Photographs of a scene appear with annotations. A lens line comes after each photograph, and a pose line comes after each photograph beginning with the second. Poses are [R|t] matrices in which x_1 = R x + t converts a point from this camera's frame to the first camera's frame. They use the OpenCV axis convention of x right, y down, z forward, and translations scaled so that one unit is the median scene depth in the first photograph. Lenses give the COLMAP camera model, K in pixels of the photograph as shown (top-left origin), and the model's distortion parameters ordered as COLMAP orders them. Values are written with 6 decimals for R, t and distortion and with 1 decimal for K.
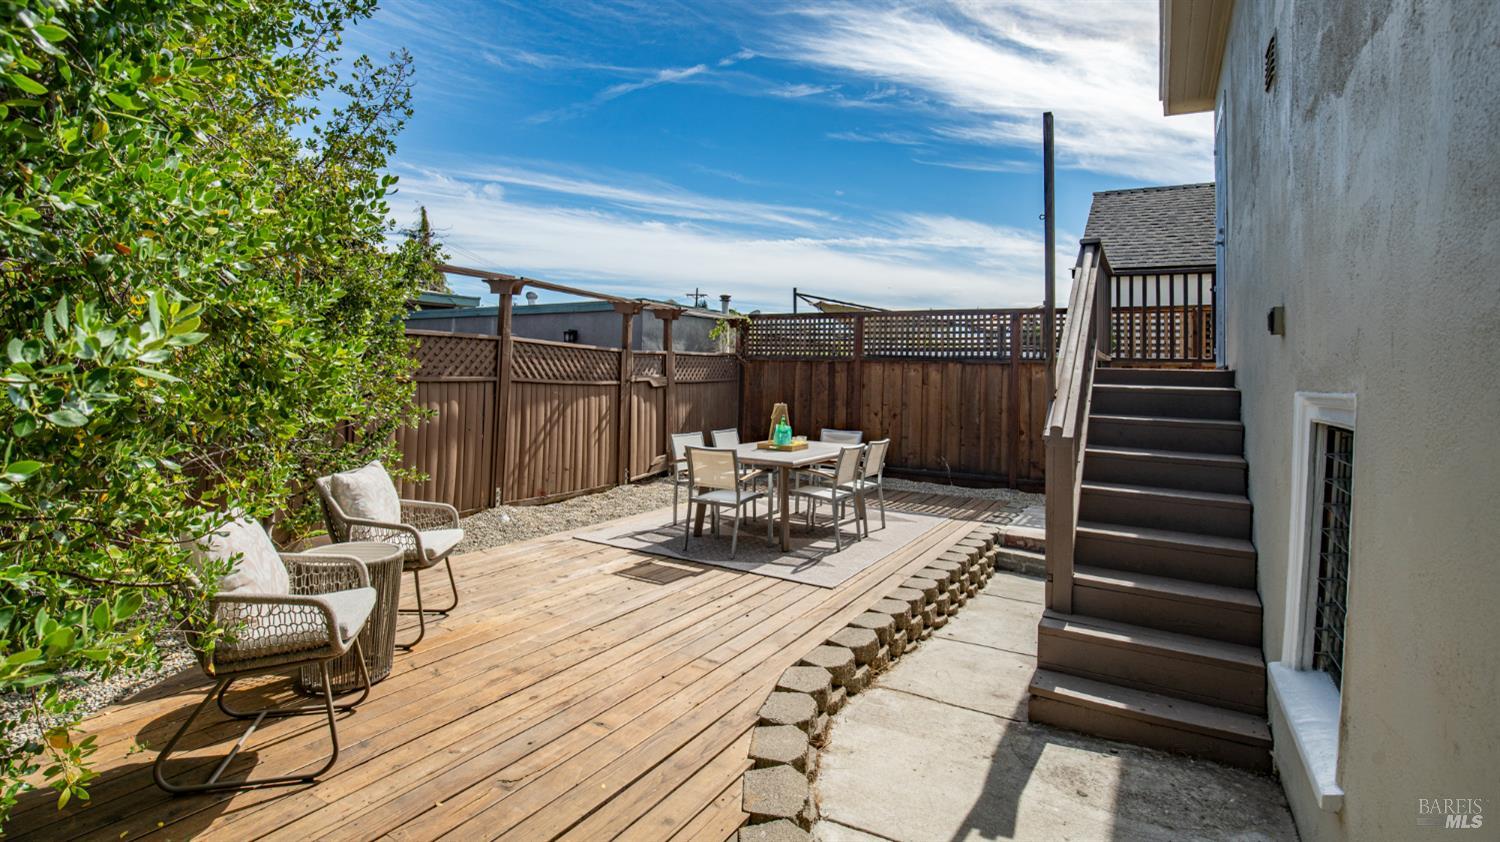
lens RADIAL K [[688.8, 0, 755.6], [0, 688.8, 398.2], [0, 0, 1]] dist [-0.026905, 0.001070]
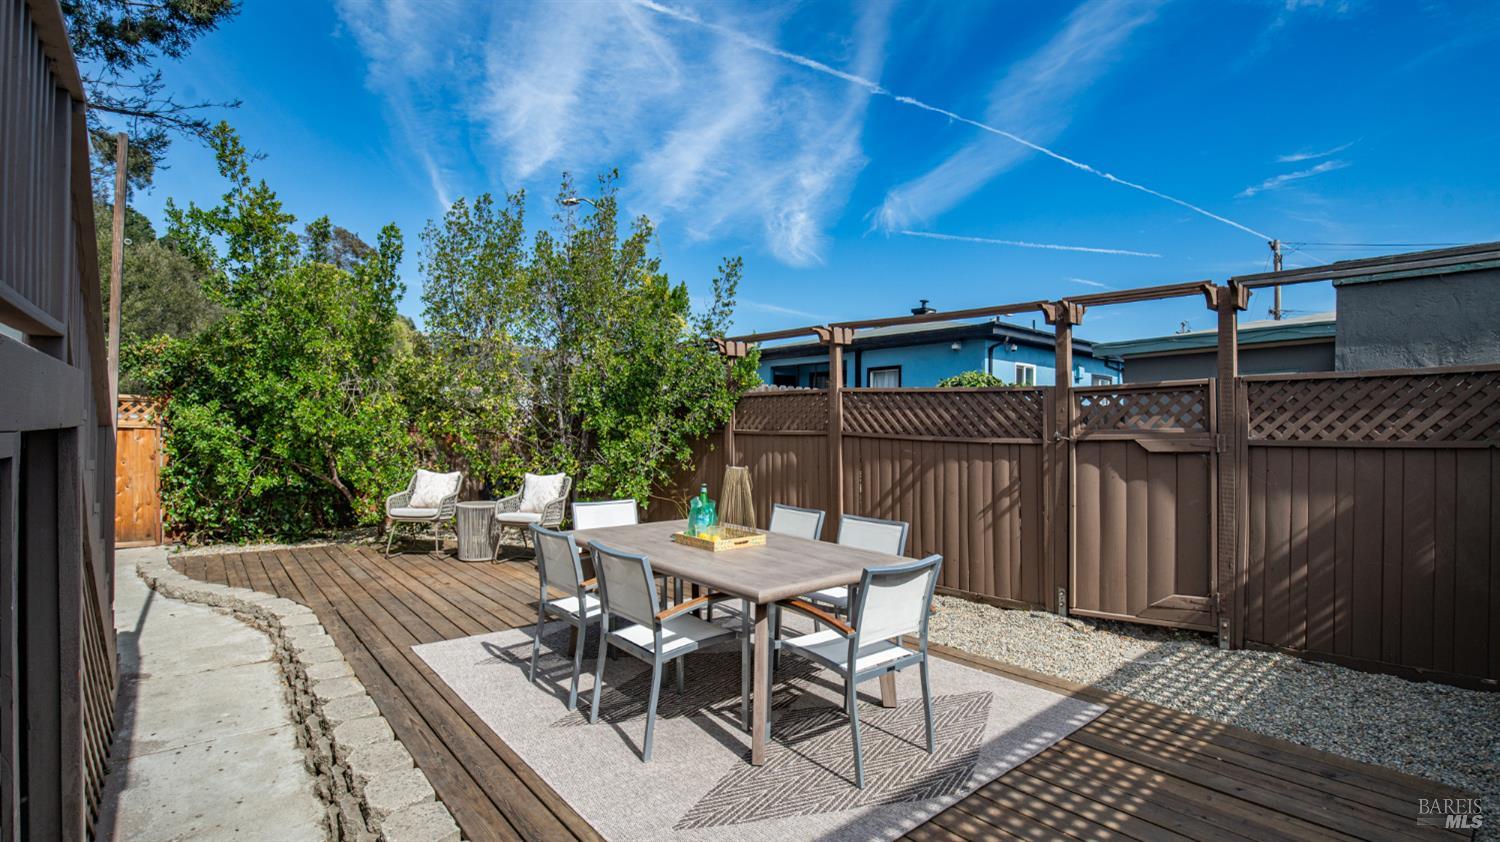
lens RADIAL K [[688.8, 0, 755.6], [0, 688.8, 398.2], [0, 0, 1]] dist [-0.026905, 0.001070]
pose [[-0.336095, -0.039031, -0.941019, 0.540023], [-0.029009, 0.999096, -0.031079, -0.039810], [0.941381, 0.016853, -0.336924, 1.126948]]
